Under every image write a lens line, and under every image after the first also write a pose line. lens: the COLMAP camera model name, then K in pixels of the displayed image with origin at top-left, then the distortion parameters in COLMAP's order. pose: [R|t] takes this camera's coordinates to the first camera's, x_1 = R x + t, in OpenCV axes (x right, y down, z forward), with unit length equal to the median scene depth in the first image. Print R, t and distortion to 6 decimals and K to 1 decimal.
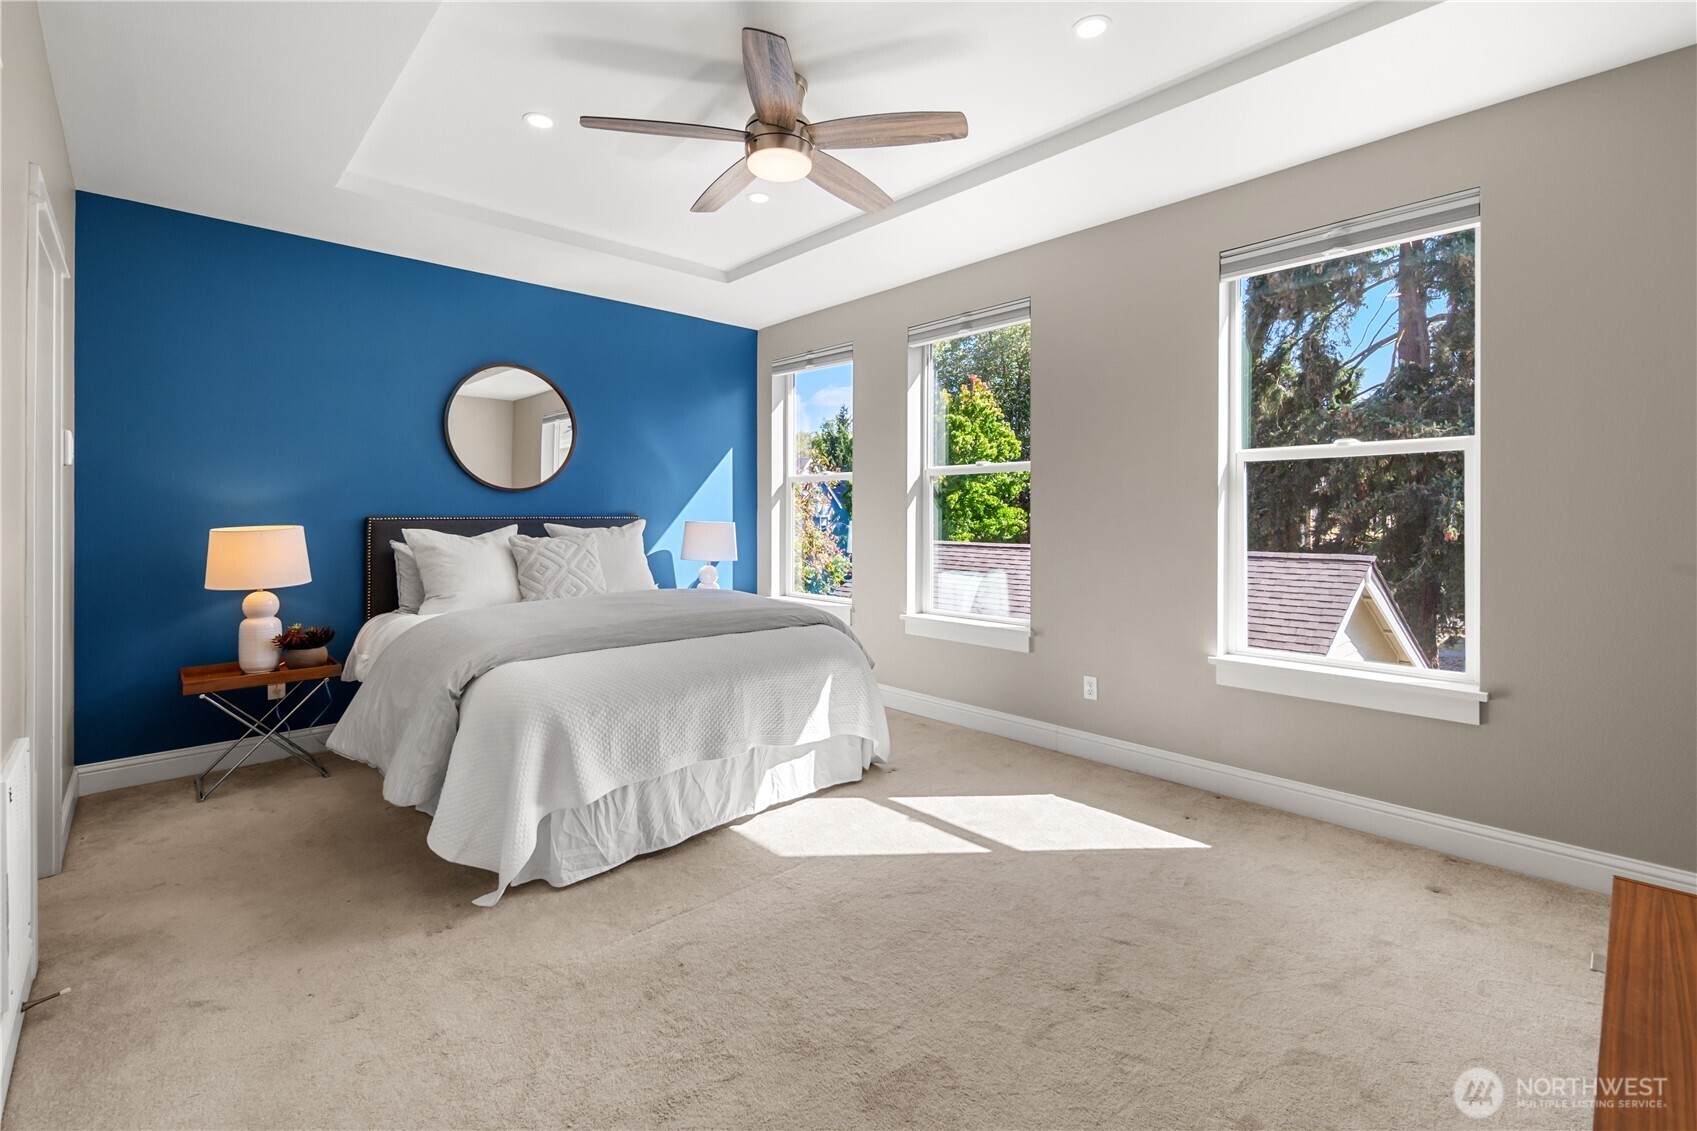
lens RADIAL K [[744.9, 0, 853.4], [0, 744.9, 511.8], [0, 0, 1]] dist [-0.022985, 0.000090]
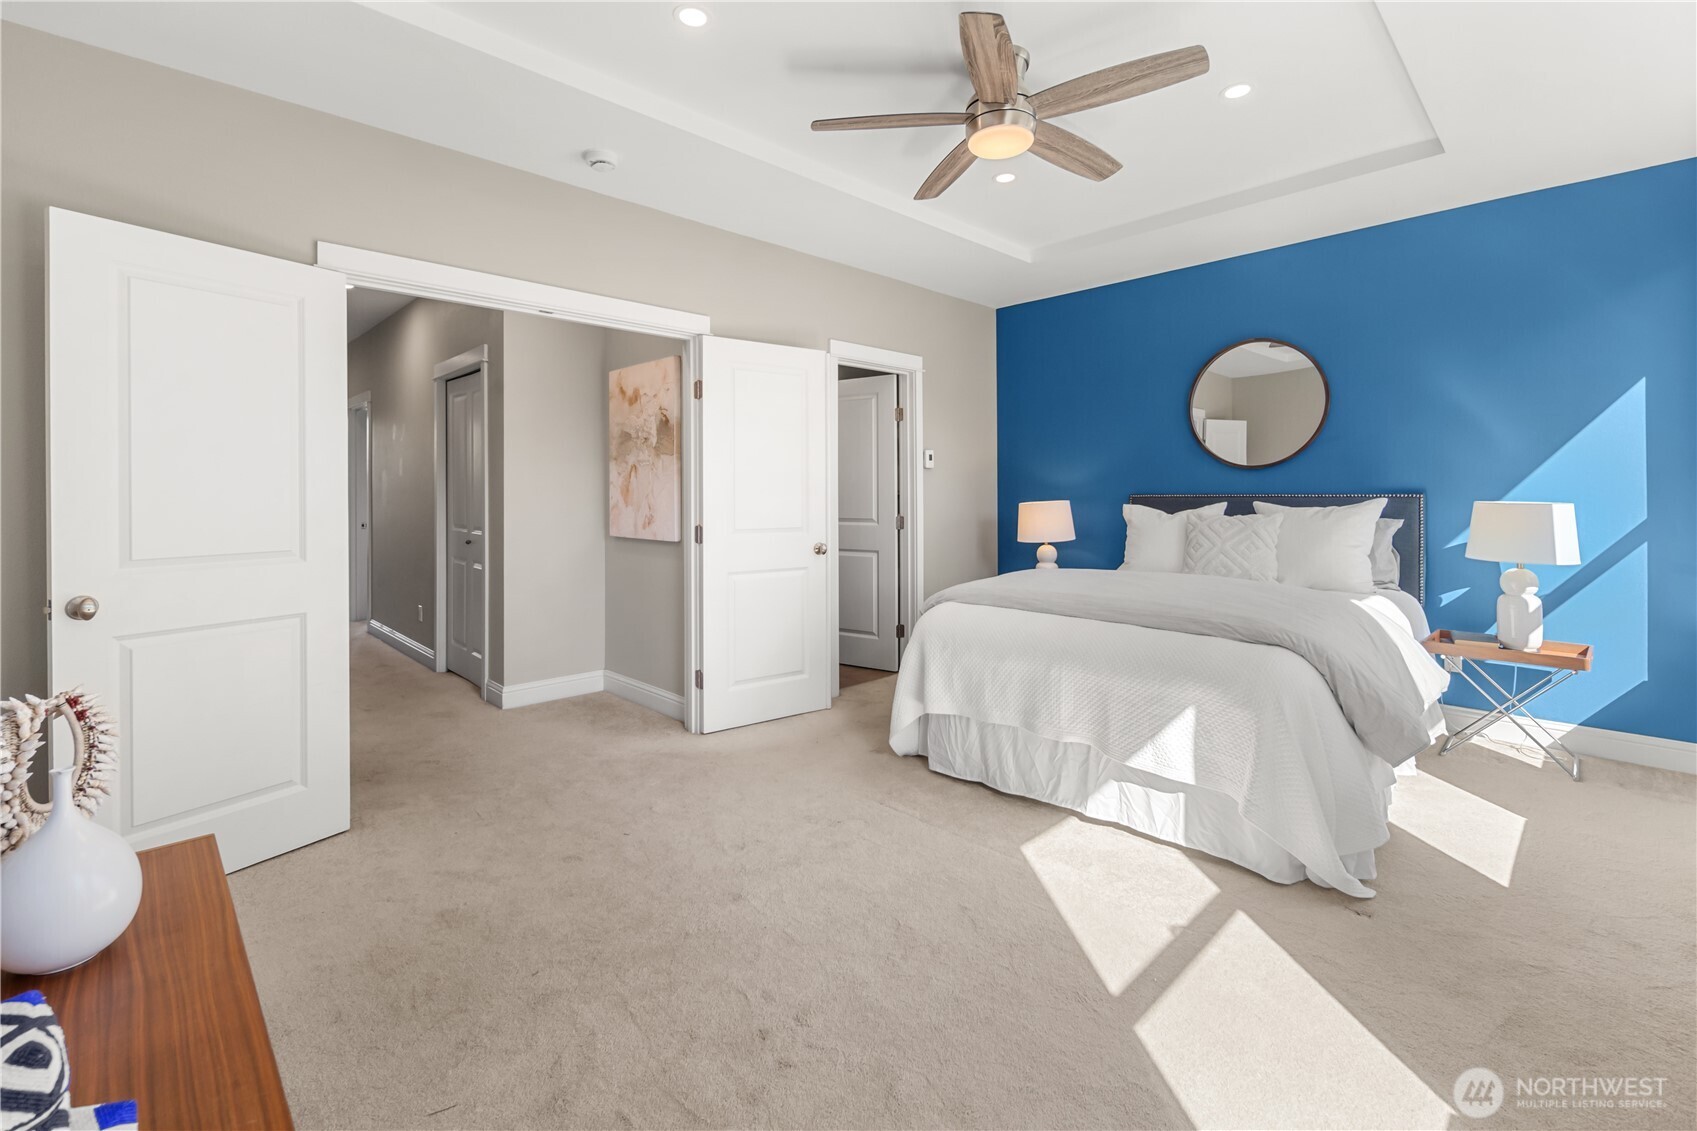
lens RADIAL K [[730.5, 0, 851.0], [0, 730.5, 492.9], [0, 0, 1]] dist [-0.000164, -0.000095]
pose [[0.007123, -0.001312, -0.999974, 0.719910], [0.013045, 0.999914, -0.001219, -0.001321], [0.999890, -0.013036, 0.007139, 0.645285]]
